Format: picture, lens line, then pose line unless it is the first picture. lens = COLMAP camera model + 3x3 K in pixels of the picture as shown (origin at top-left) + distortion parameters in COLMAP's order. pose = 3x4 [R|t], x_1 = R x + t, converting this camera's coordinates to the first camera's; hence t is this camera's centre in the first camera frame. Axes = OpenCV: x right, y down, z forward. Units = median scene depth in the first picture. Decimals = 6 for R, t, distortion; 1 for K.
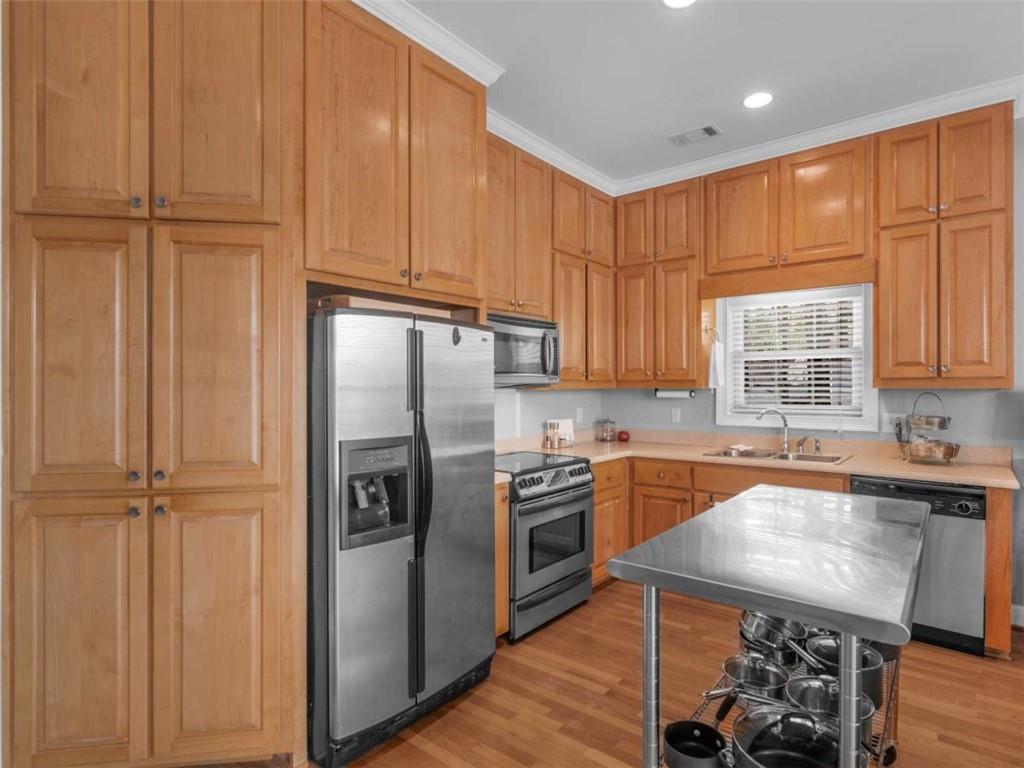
lens RADIAL K [[522.8, 0, 537.1], [0, 522.8, 387.3], [0, 0, 1]] dist [-0.002160, 0.001155]
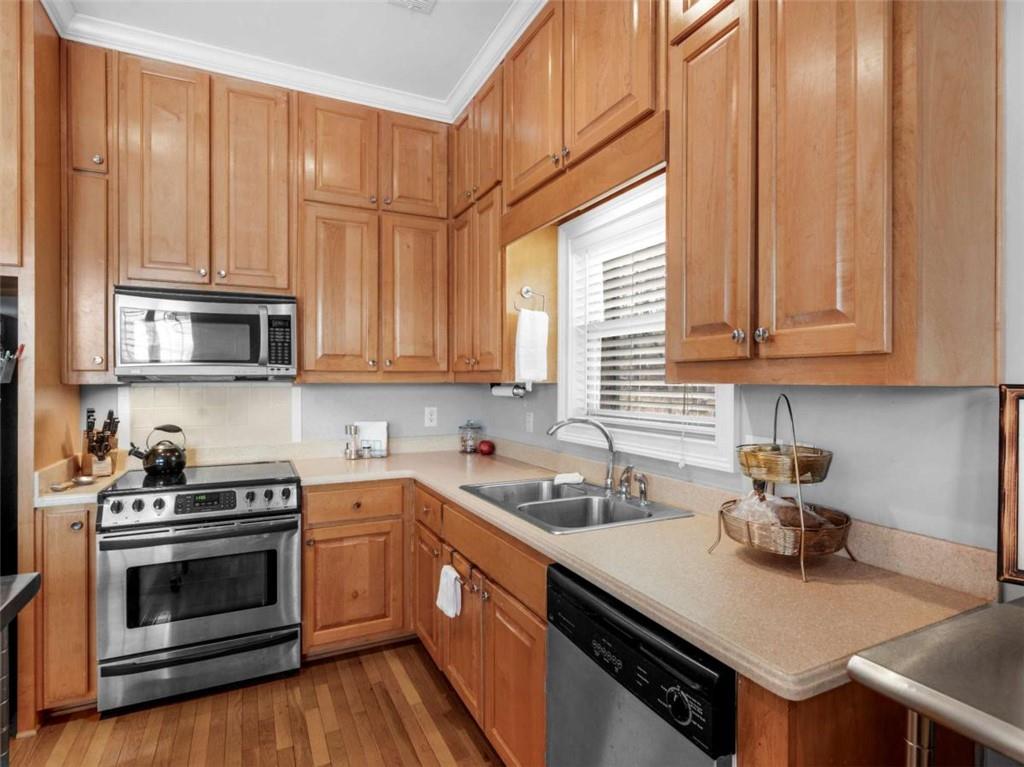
lens RADIAL K [[522.8, 0, 512.4], [0, 522.8, 381.5], [0, 0, 1]] dist [-0.002160, 0.001155]
pose [[0.897555, 0.000586, -0.440902, 0.712038], [0.000508, 0.999997, 0.002365, -0.000494], [0.440902, -0.002347, 0.897552, 0.494259]]
